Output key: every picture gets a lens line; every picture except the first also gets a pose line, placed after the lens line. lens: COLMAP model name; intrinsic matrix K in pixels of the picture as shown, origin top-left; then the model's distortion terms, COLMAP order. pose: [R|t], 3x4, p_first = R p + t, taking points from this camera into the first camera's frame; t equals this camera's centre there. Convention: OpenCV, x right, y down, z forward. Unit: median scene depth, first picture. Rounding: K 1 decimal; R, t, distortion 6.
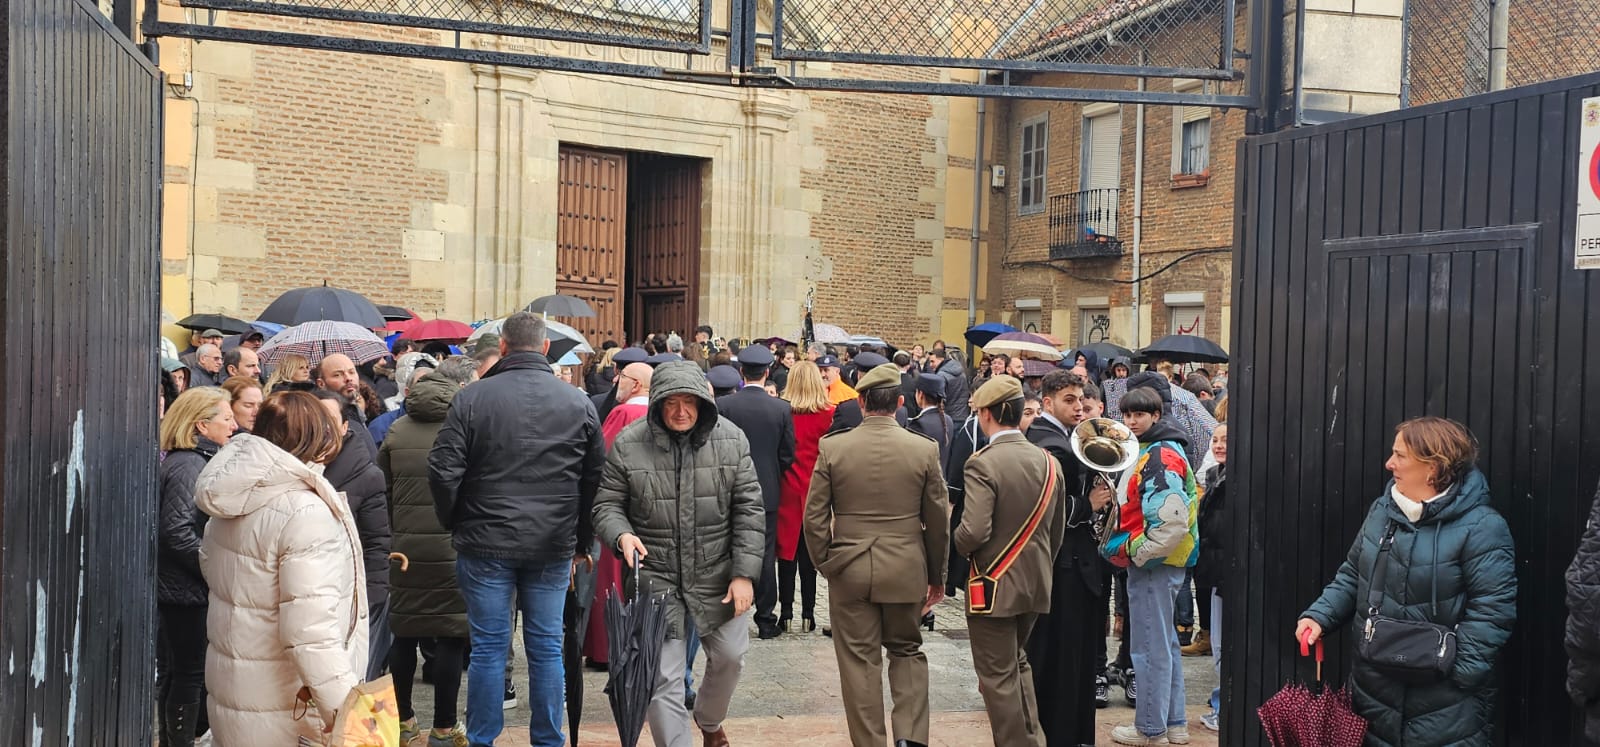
lens RADIAL K [[1508.6, 0, 766.5], [0, 1508.6, 414.9], [0, 0, 1]] dist [-0.021385, 0.000000]
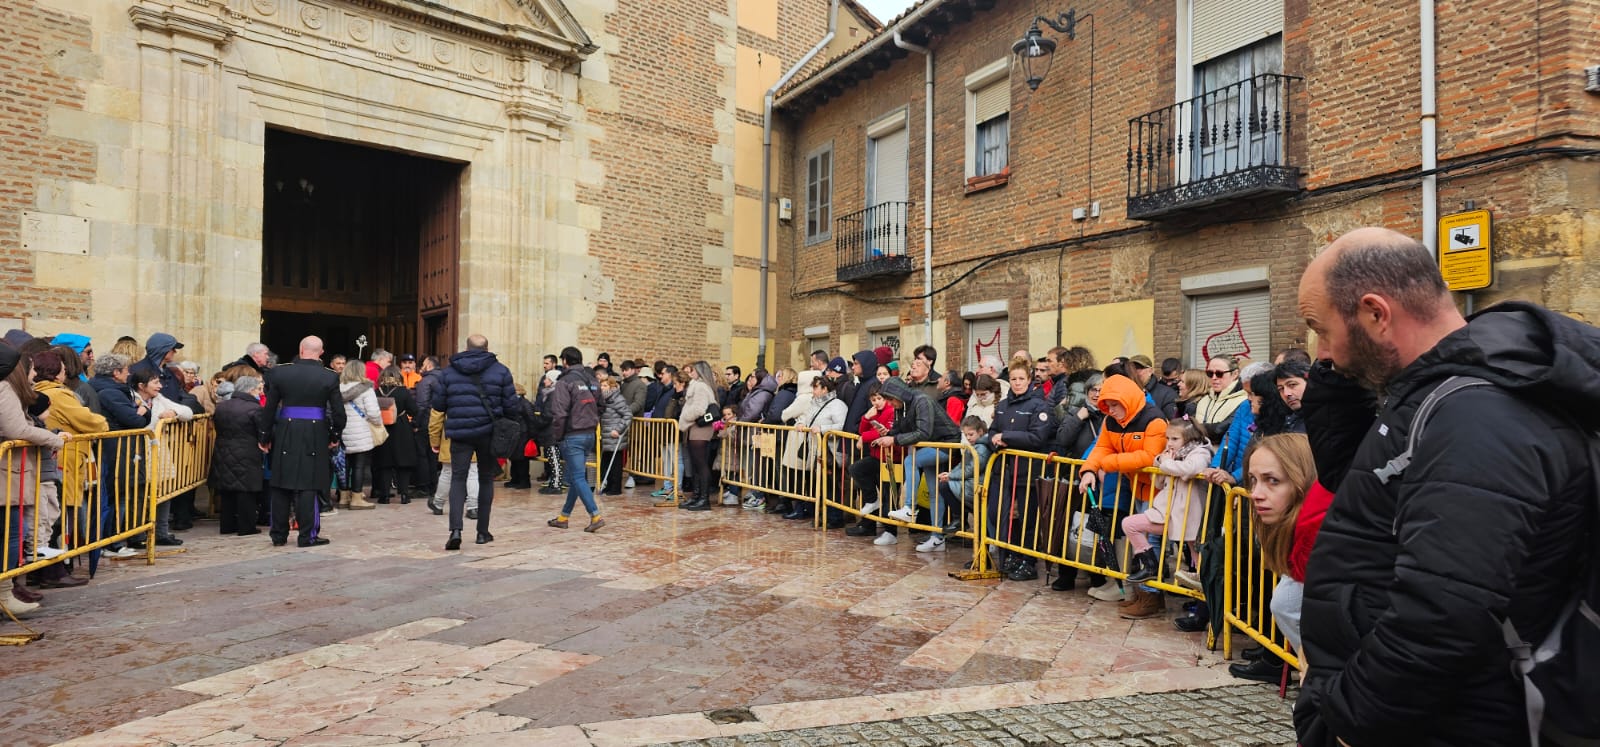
lens RADIAL K [[1001.0, 0, 776.1], [0, 1001.0, 402.4], [0, 0, 1]] dist [0.006295, -0.021577]
pose [[0.991168, -0.012681, 0.132005, 0.066570], [0.018702, 0.998835, -0.044474, 0.004691], [-0.131287, 0.046550, 0.990251, 0.395801]]
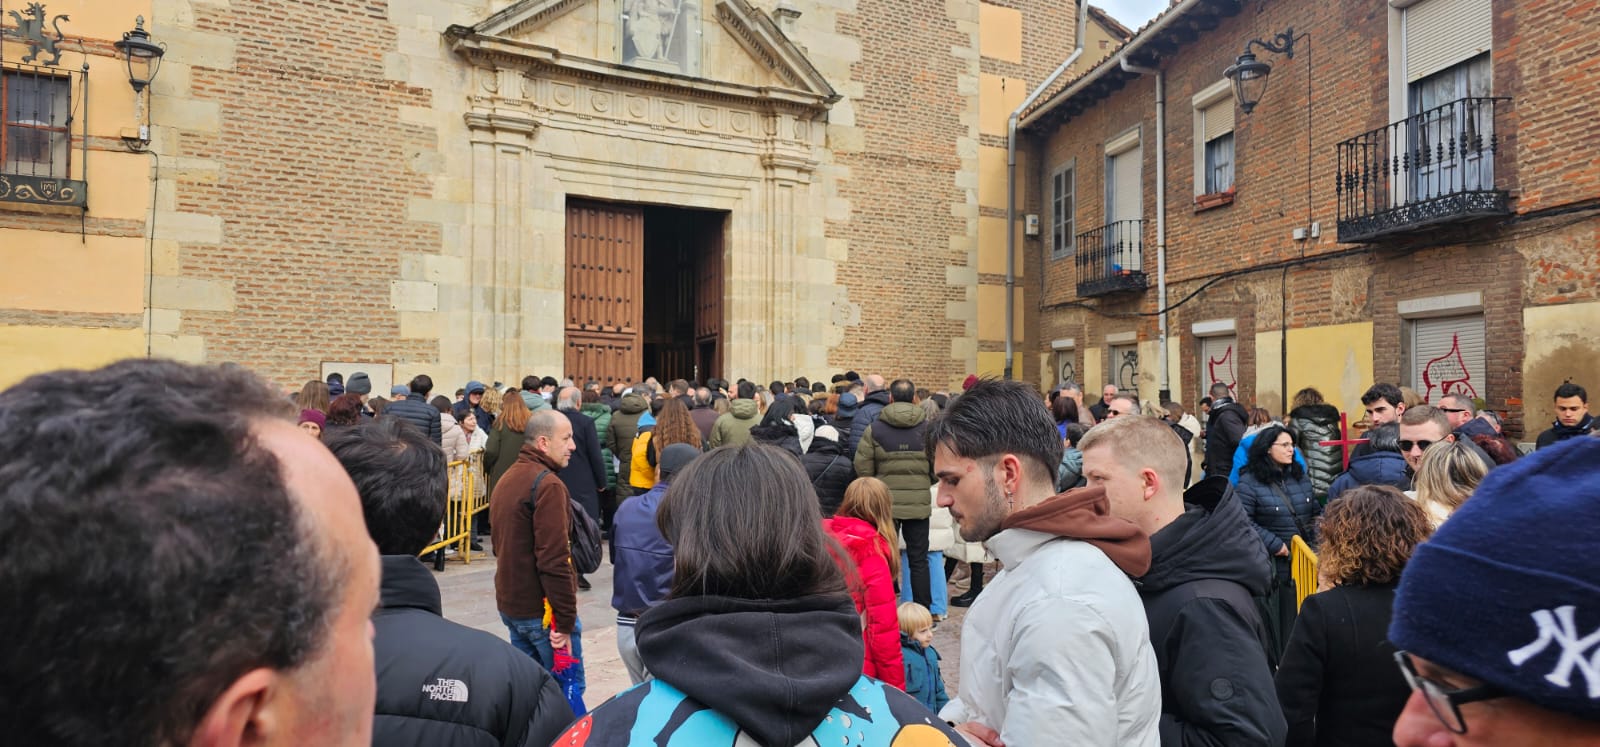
lens RADIAL K [[1001.0, 0, 791.6], [0, 1001.0, 379.6], [0, 0, 1]] dist [0.006295, -0.021577]
pose [[0.987828, -0.024377, -0.153631, 0.110942], [0.014865, 0.997918, -0.062758, -0.009923], [0.154841, 0.059711, 0.986133, 0.342135]]
